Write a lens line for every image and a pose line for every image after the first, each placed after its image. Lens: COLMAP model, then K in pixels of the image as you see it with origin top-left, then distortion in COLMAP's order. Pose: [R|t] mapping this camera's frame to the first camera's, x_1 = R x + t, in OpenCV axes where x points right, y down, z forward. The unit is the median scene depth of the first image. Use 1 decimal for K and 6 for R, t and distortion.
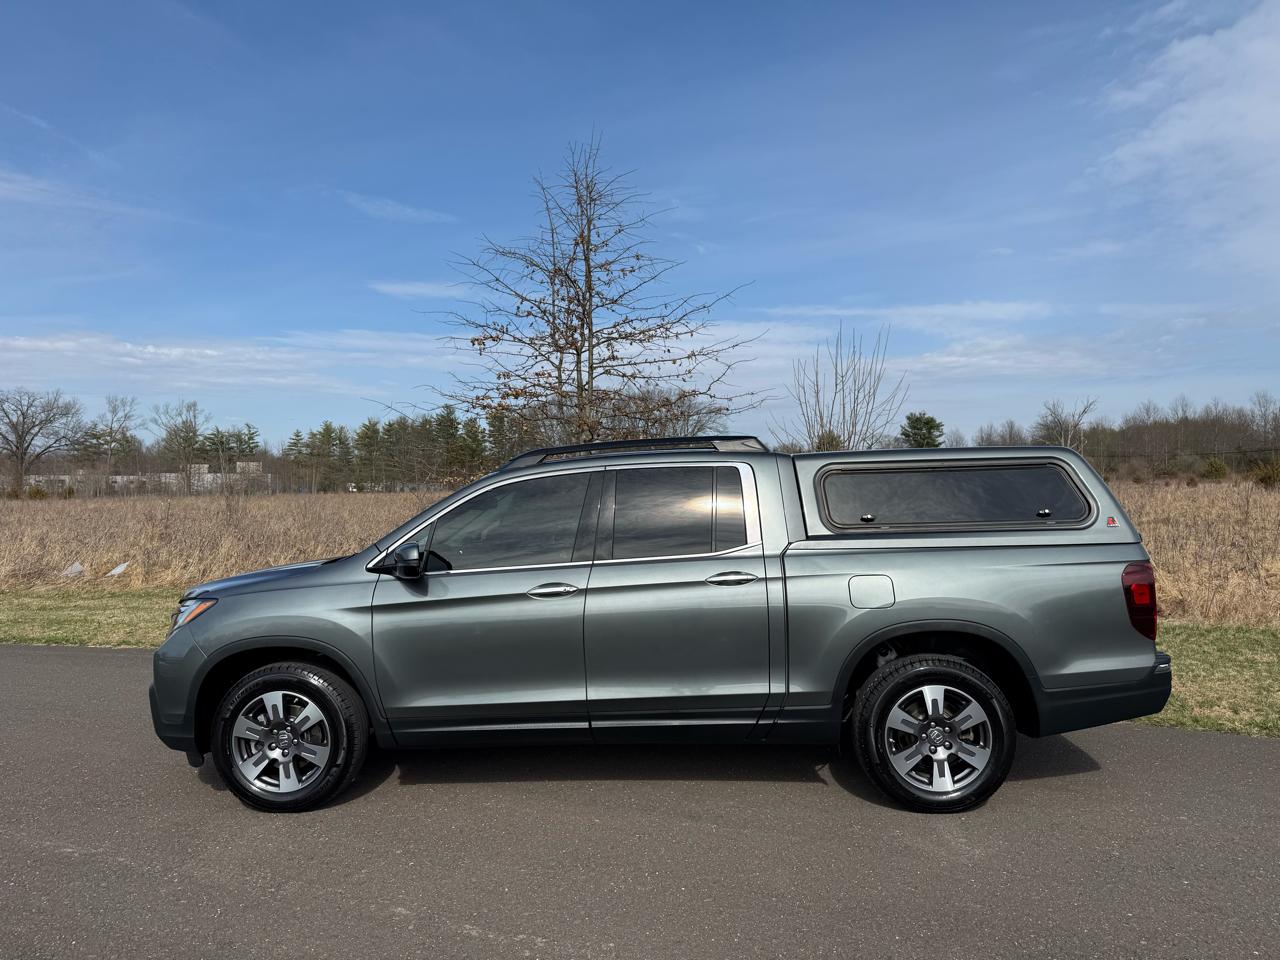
lens RADIAL K [[902.0, 0, 652.9], [0, 902.0, 475.6], [0, 0, 1]] dist [0.053247, -0.070748]
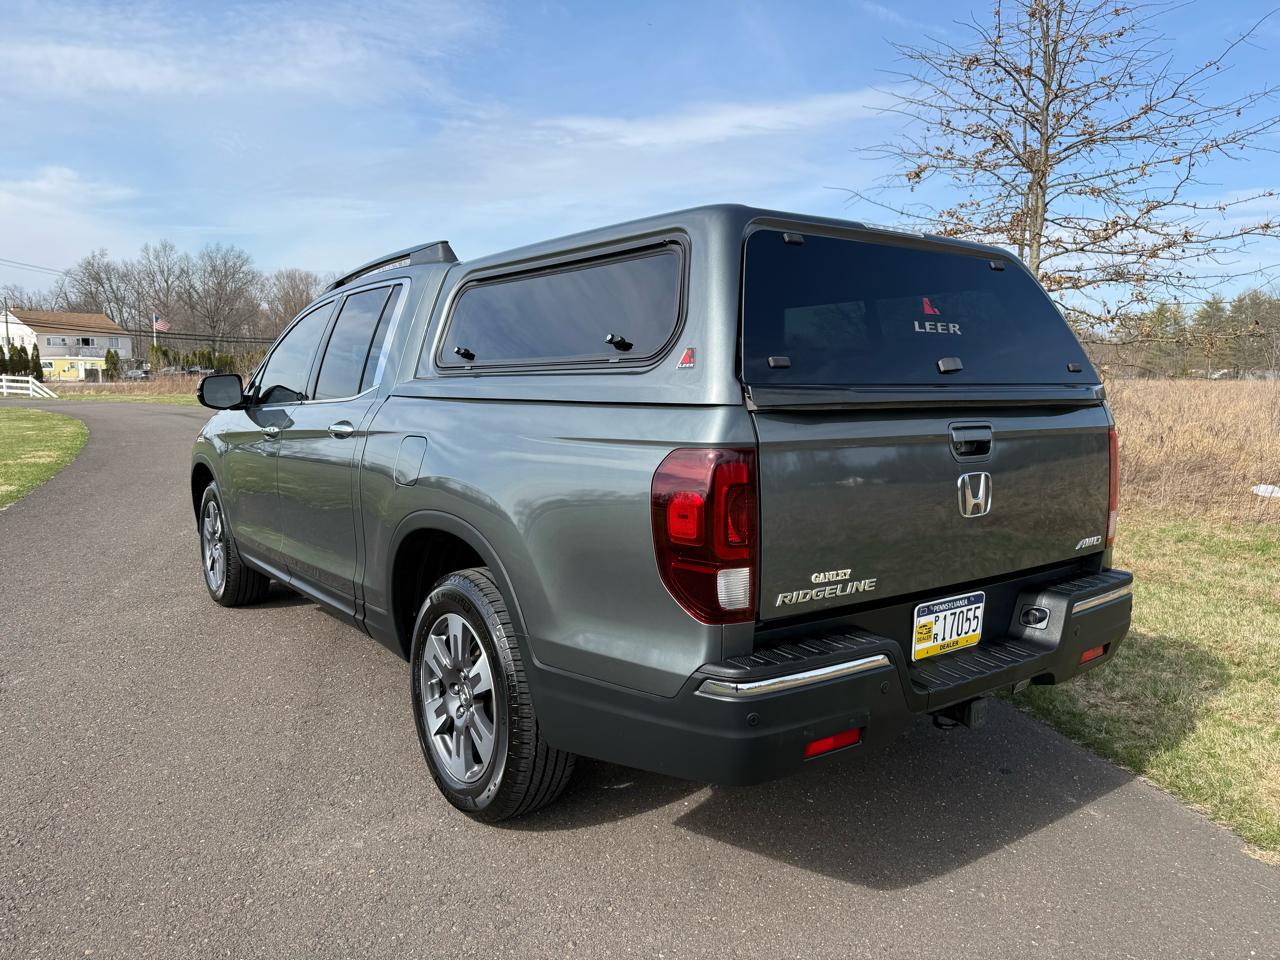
lens RADIAL K [[904.0, 0, 640.9], [0, 904.0, 484.9], [0, 0, 1]] dist [0.037056, -0.044539]
pose [[0.639024, 0.107544, -0.761632, 0.844156], [-0.004272, 0.990658, 0.136300, 0.053297], [0.769175, -0.083845, 0.633514, 0.689824]]
